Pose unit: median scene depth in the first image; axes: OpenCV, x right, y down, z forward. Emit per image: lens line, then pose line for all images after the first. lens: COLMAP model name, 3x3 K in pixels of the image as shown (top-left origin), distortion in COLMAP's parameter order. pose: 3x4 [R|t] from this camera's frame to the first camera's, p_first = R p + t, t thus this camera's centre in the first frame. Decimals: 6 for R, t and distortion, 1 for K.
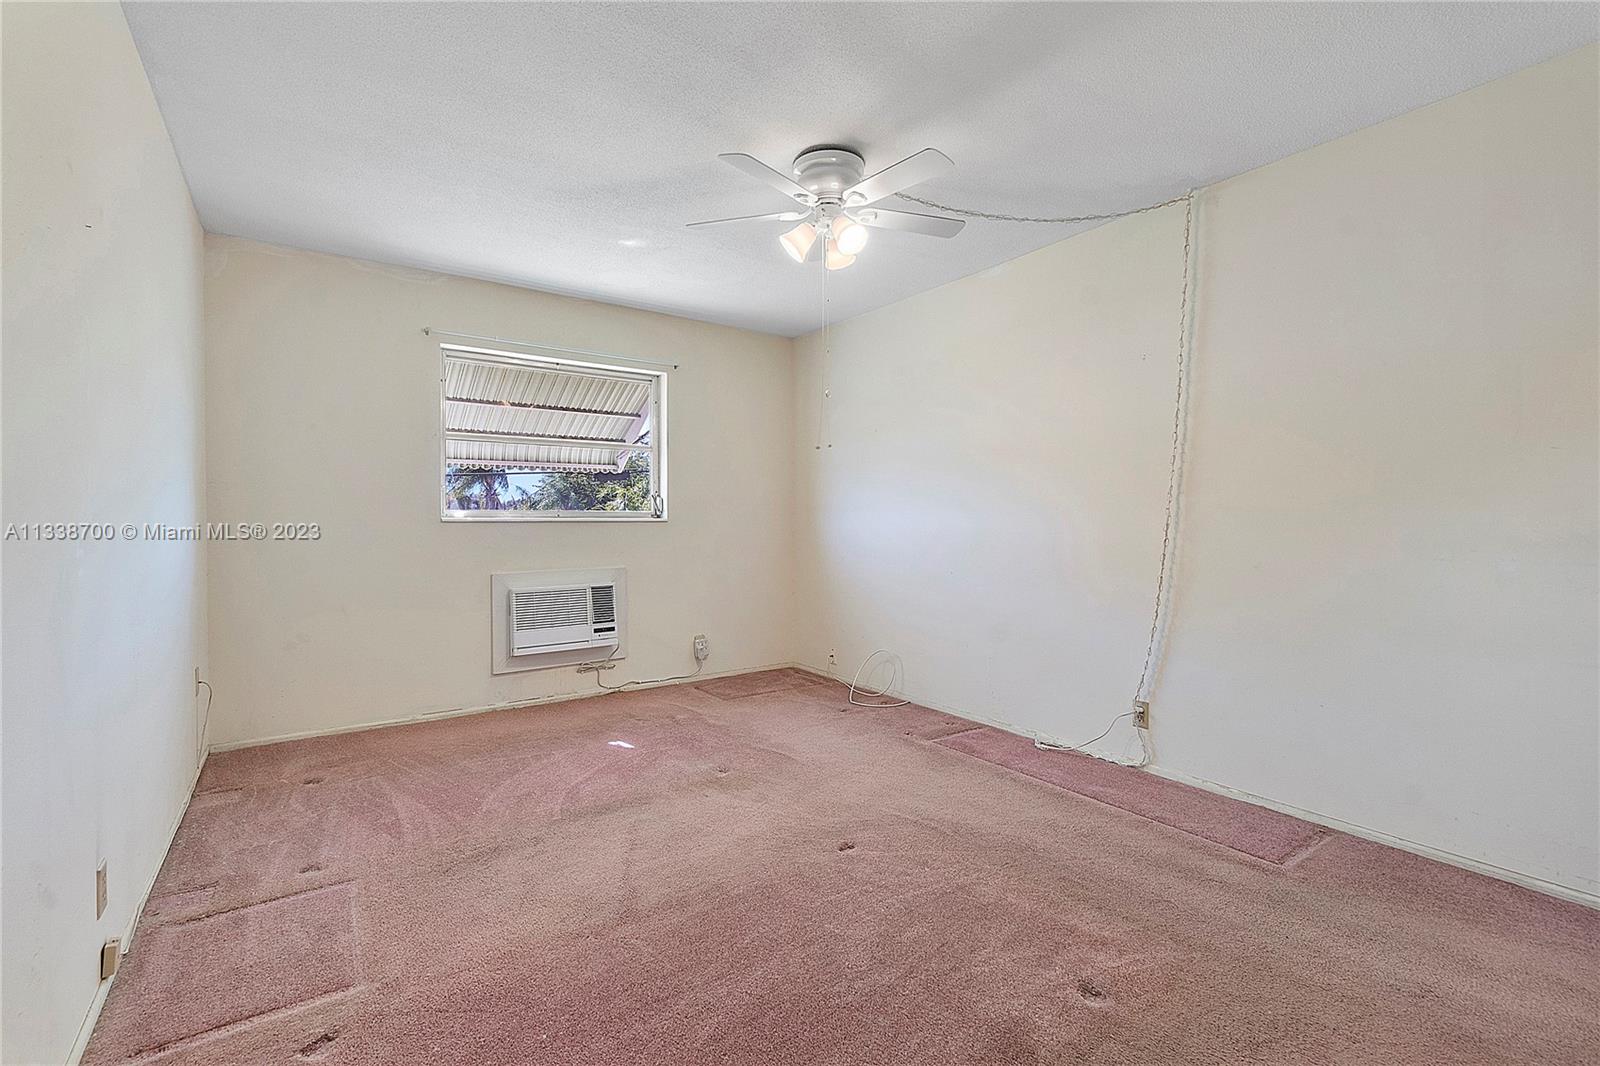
lens RADIAL K [[690.0, 0, 789.3], [0, 690.0, 527.0], [0, 0, 1]] dist [-0.011713, 0.003196]
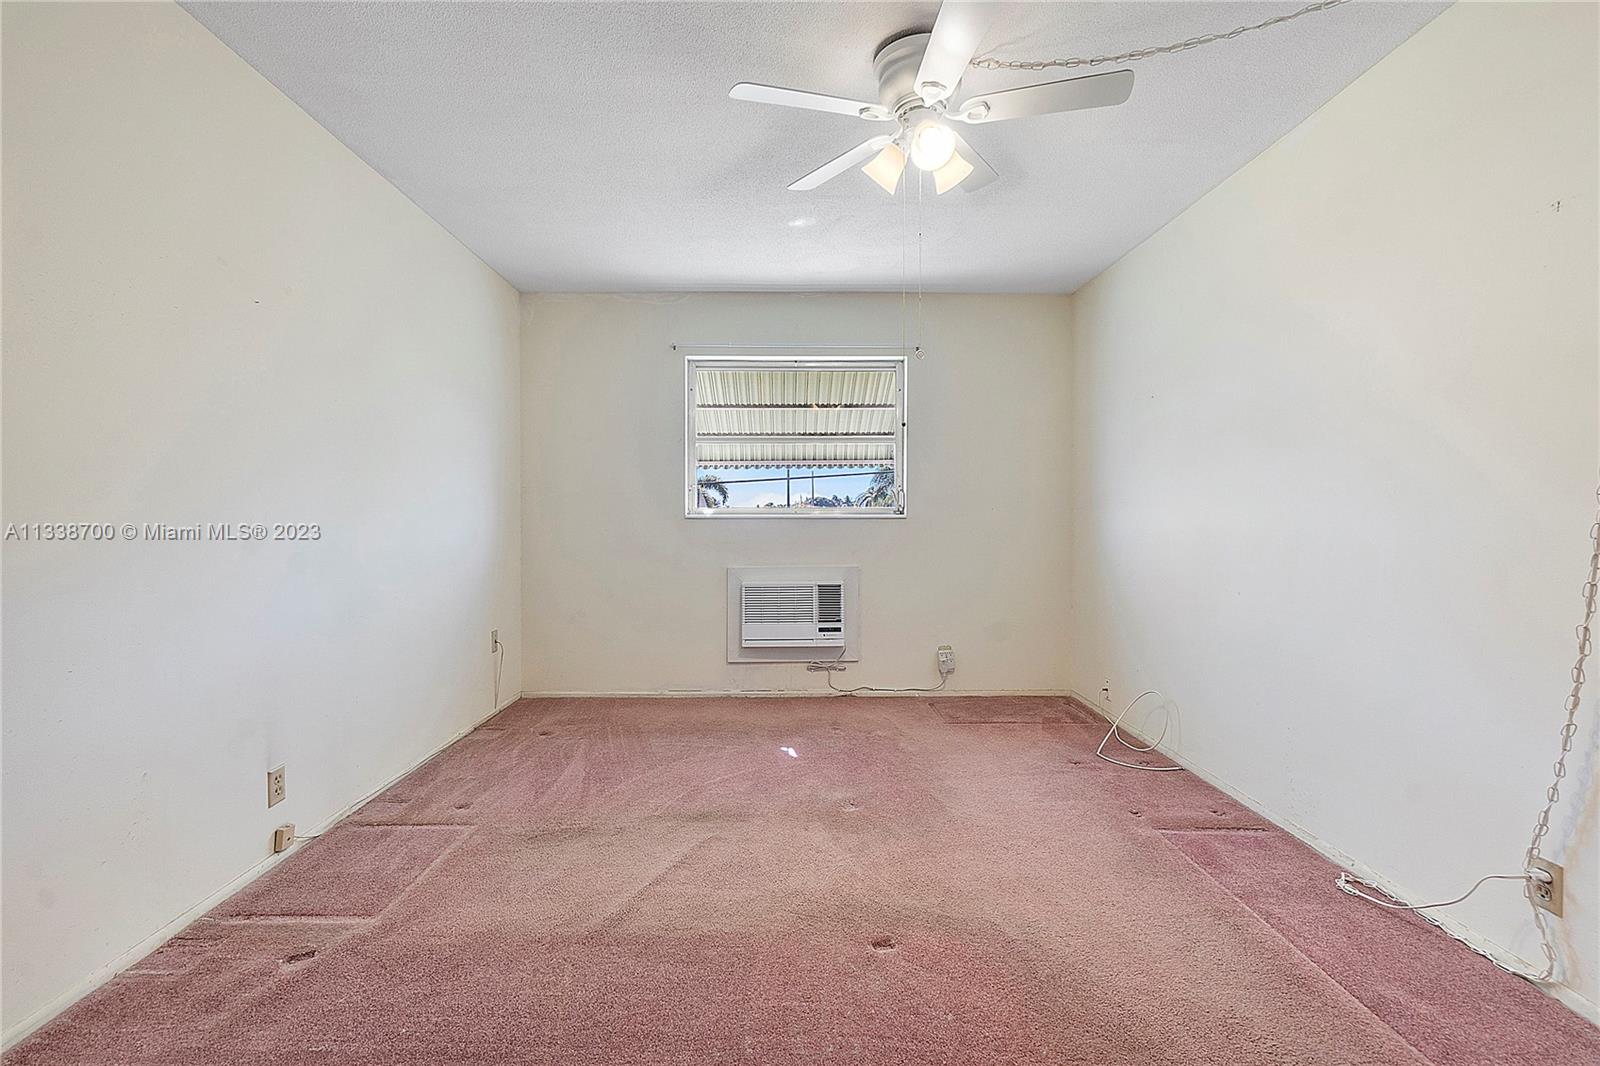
lens RADIAL K [[690.0, 0, 735.7], [0, 690.0, 525.9], [0, 0, 1]] dist [-0.011713, 0.003196]
pose [[0.823918, 0.007333, -0.566661, 0.221341], [-0.005249, 0.999972, 0.005308, -0.001980], [0.566684, -0.001399, 0.823934, 0.162674]]
